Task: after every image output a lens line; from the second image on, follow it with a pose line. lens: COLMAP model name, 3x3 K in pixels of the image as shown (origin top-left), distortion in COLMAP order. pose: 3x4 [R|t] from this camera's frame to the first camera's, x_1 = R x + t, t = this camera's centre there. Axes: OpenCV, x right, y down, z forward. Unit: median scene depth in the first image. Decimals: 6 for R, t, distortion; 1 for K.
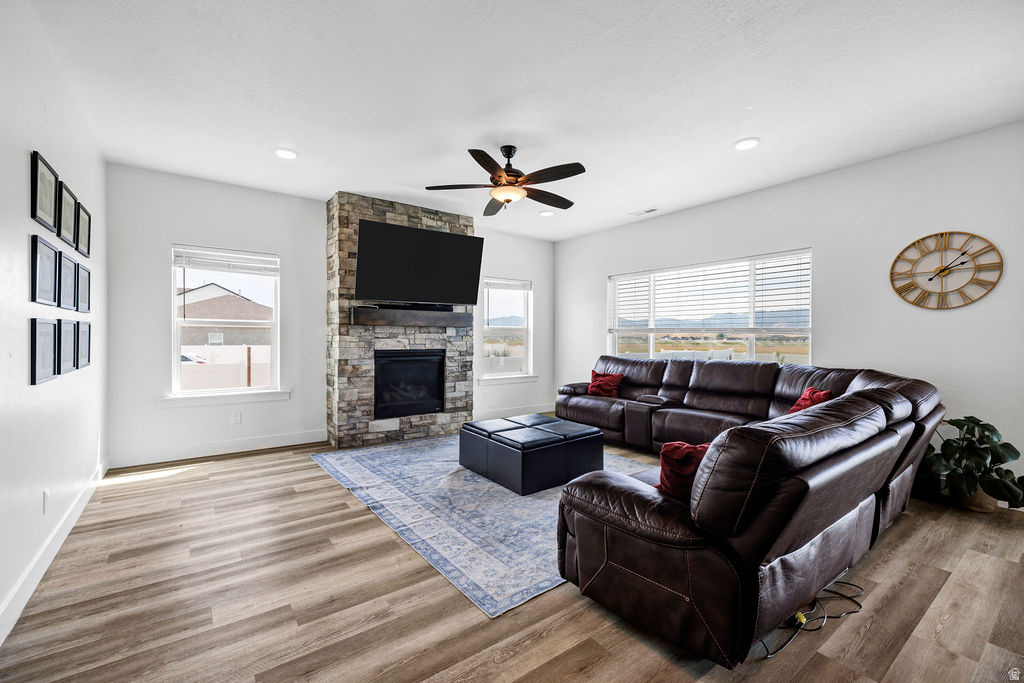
lens RADIAL K [[427.2, 0, 512.8], [0, 427.2, 339.3], [0, 0, 1]] dist [0.004570, 0.000303]
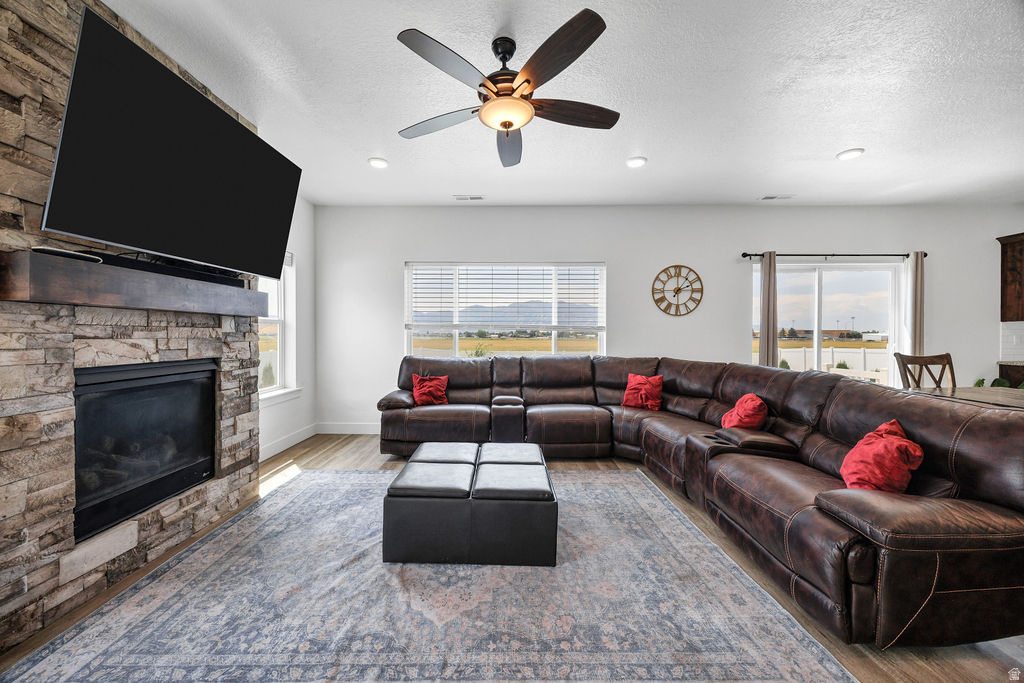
lens RADIAL K [[399.4, 0, 508.5], [0, 399.4, 338.3], [0, 0, 1]] dist [-0.004225, -0.000232]
pose [[0.611867, -0.010765, 0.790888, -0.369167], [0.004439, 0.999938, 0.010177, -0.004661], [-0.790949, -0.002716, 0.611877, 0.468212]]
